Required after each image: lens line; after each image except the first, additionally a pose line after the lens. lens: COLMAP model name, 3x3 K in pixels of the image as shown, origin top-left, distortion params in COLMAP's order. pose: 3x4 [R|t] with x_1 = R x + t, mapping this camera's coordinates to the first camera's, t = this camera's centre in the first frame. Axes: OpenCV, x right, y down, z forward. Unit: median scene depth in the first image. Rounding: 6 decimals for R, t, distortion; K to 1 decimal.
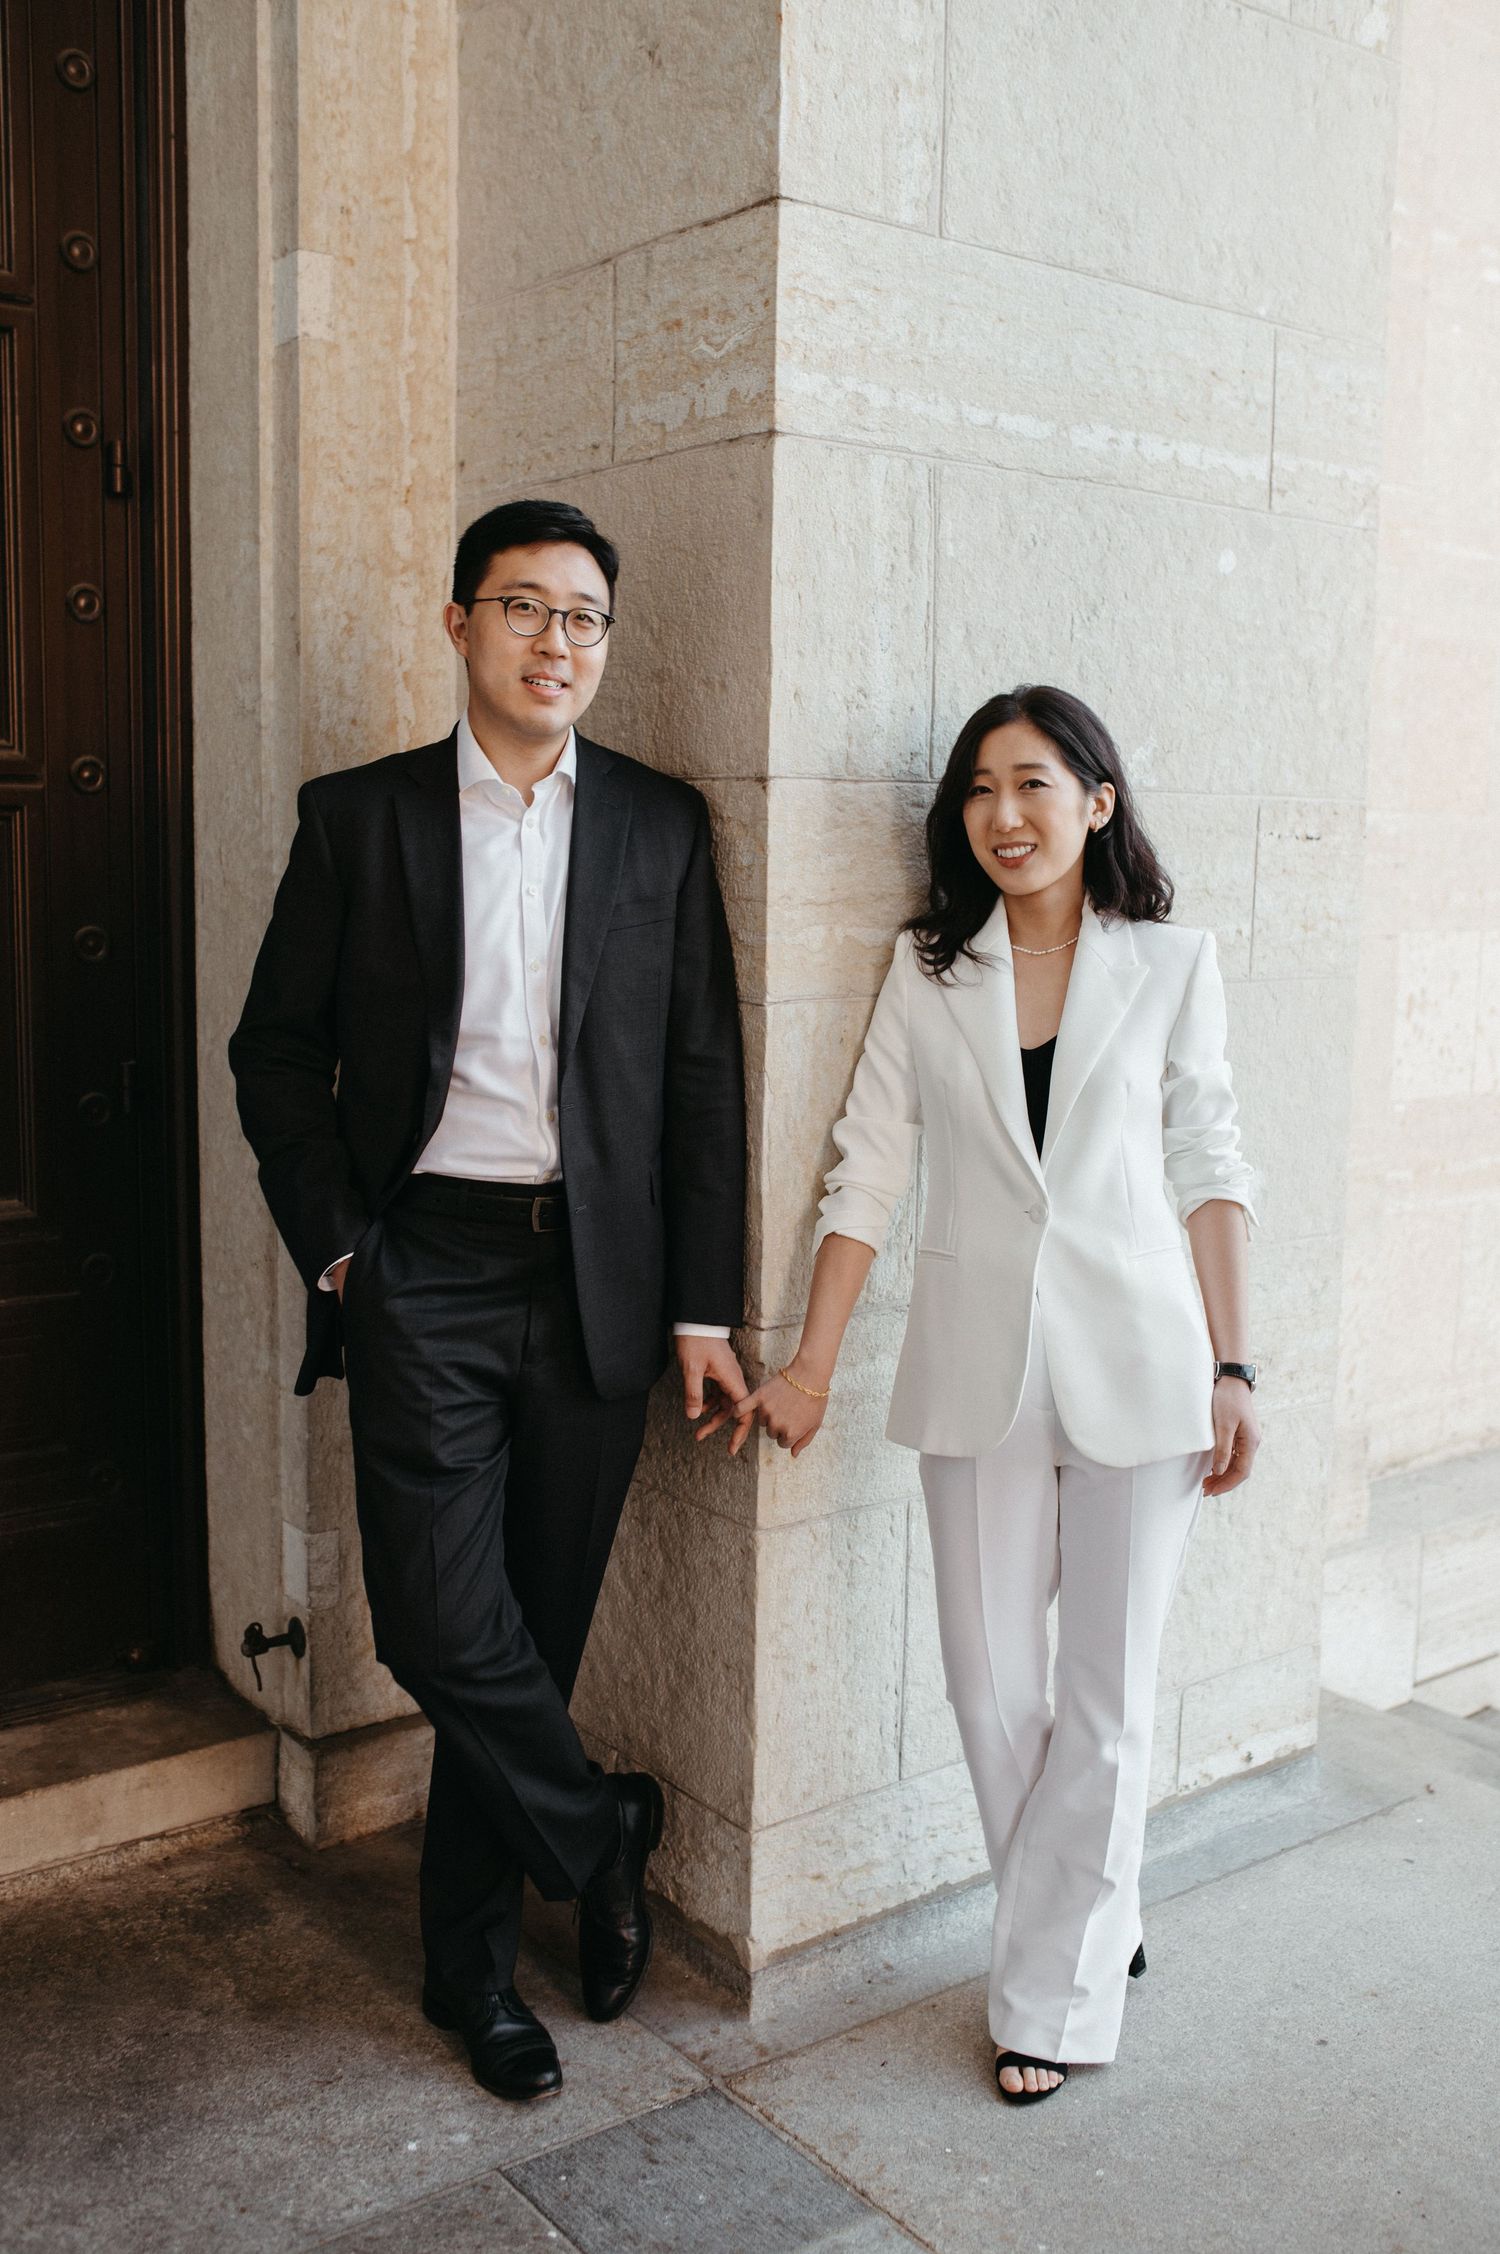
lens RADIAL K [[2070.2, 0, 749.7], [0, 2070.2, 1096.2], [0, 0, 1]] dist [-0.023691, 0.000000]
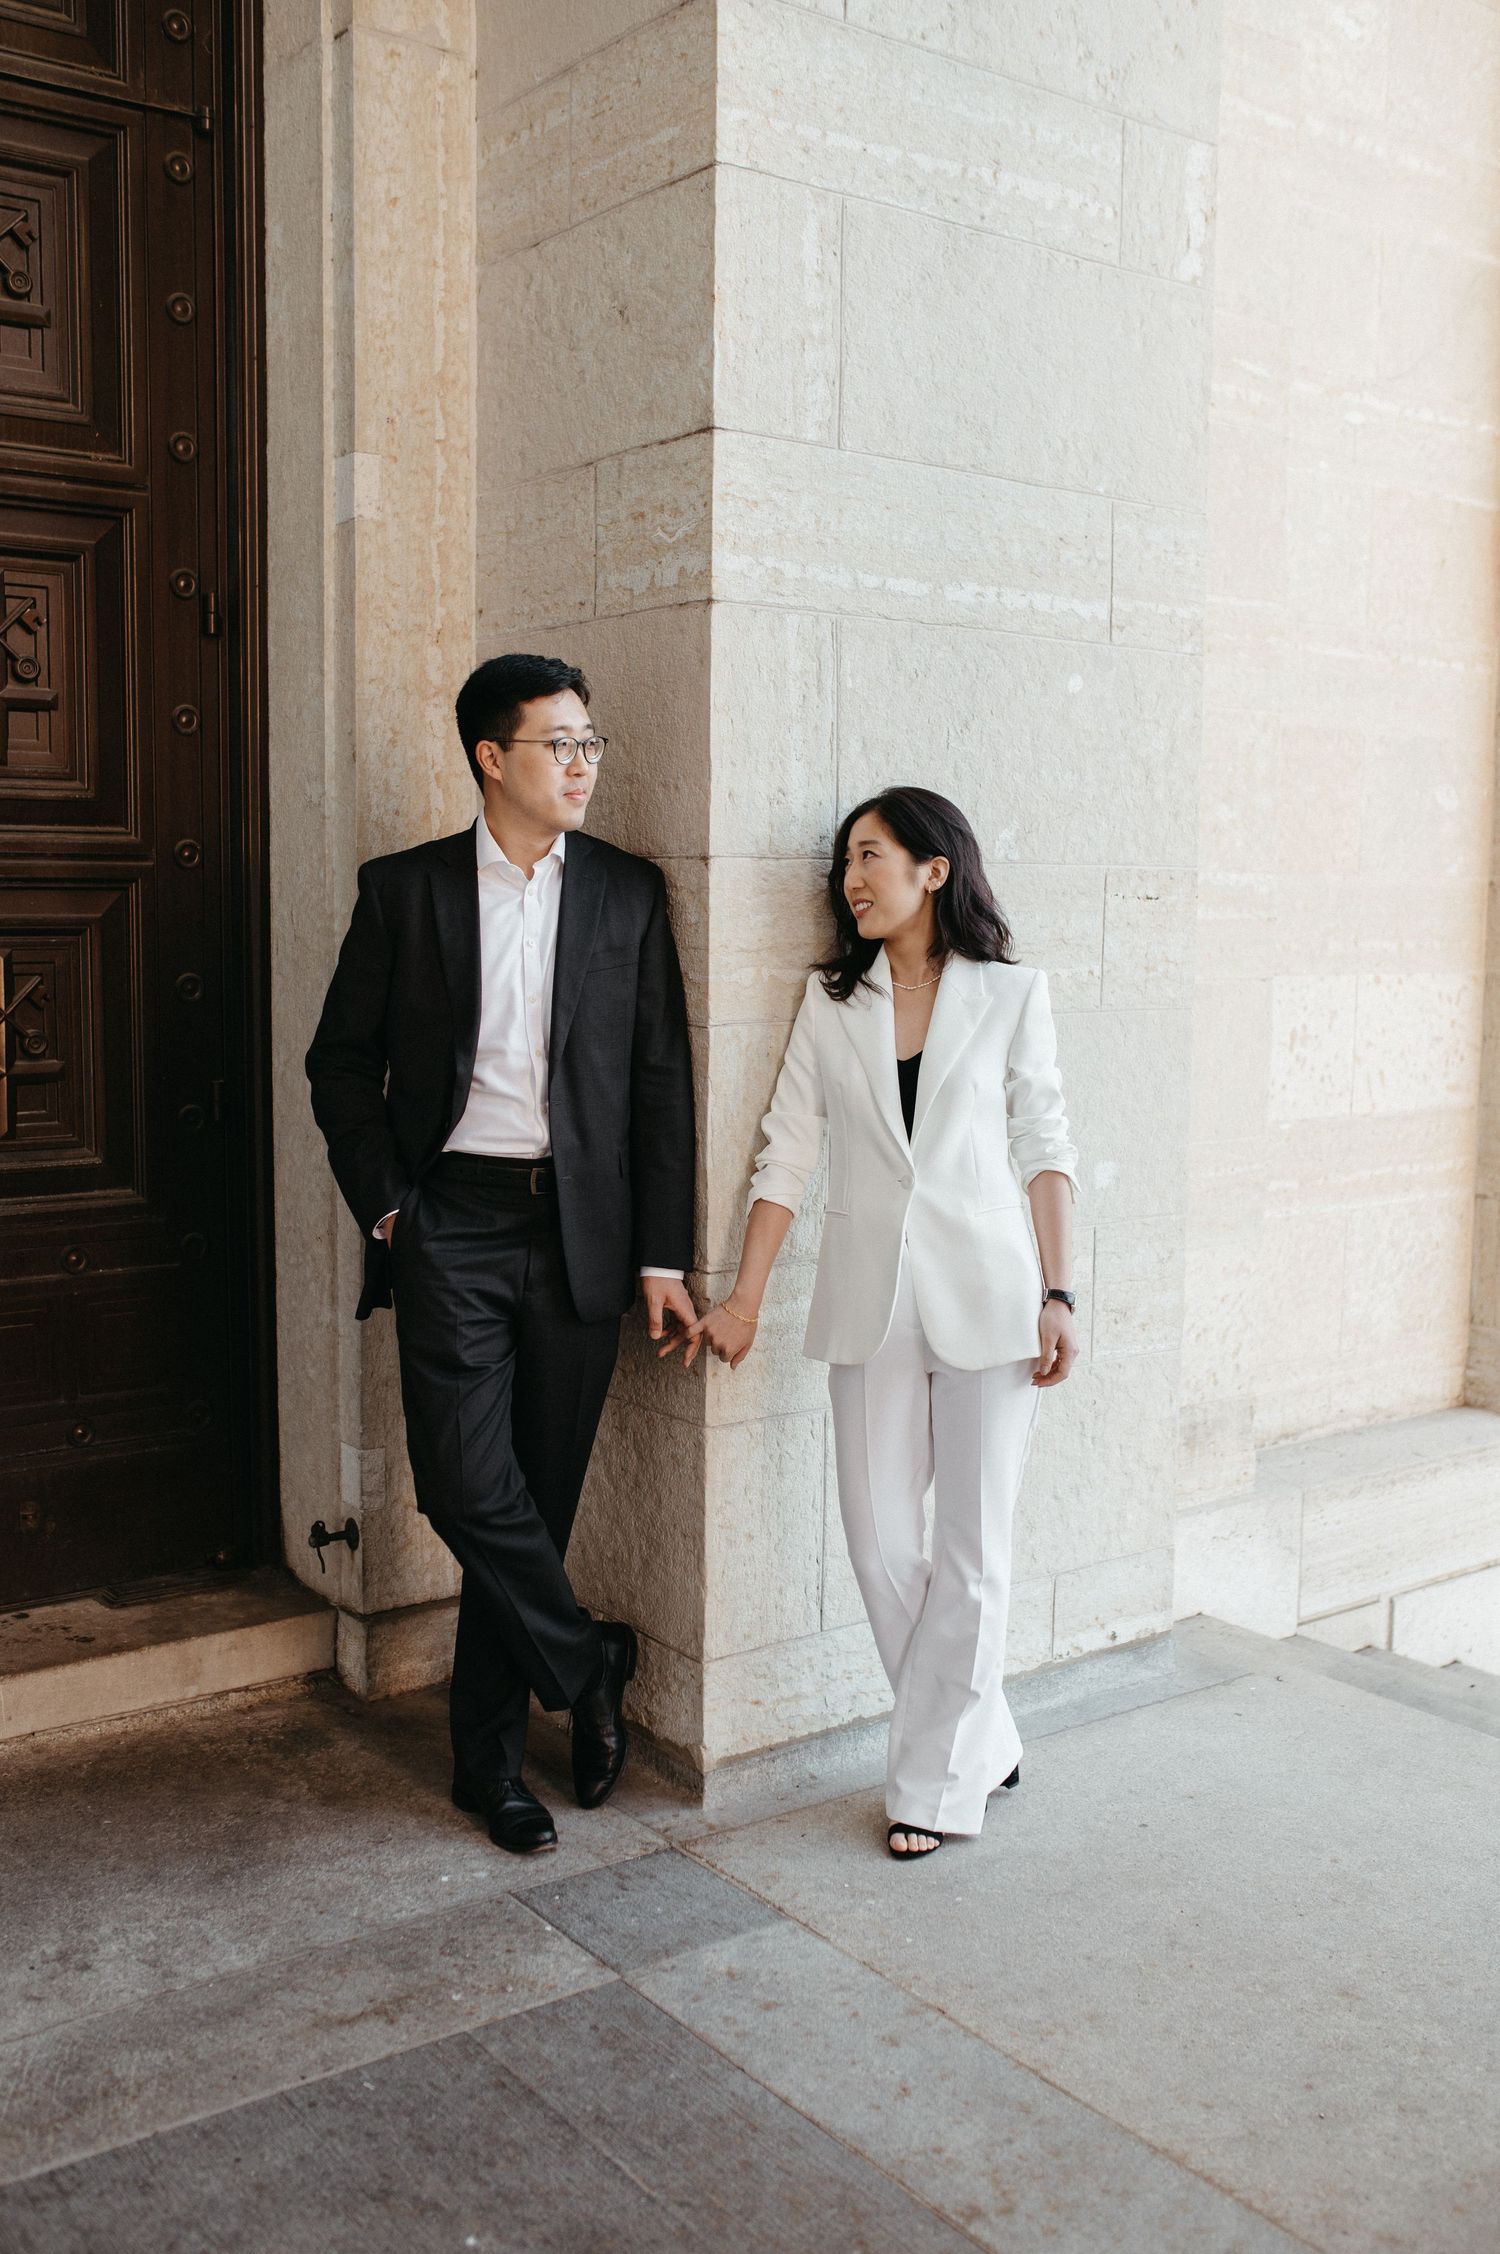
lens RADIAL K [[2070.2, 0, 743.3], [0, 2070.2, 1115.0], [0, 0, 1]] dist [-0.023691, 0.000000]
pose [[0.999887, -0.004437, -0.014373, 0.046264], [0.004173, 0.999822, -0.018393, 0.034881], [0.014452, 0.018331, 0.999728, -0.311141]]
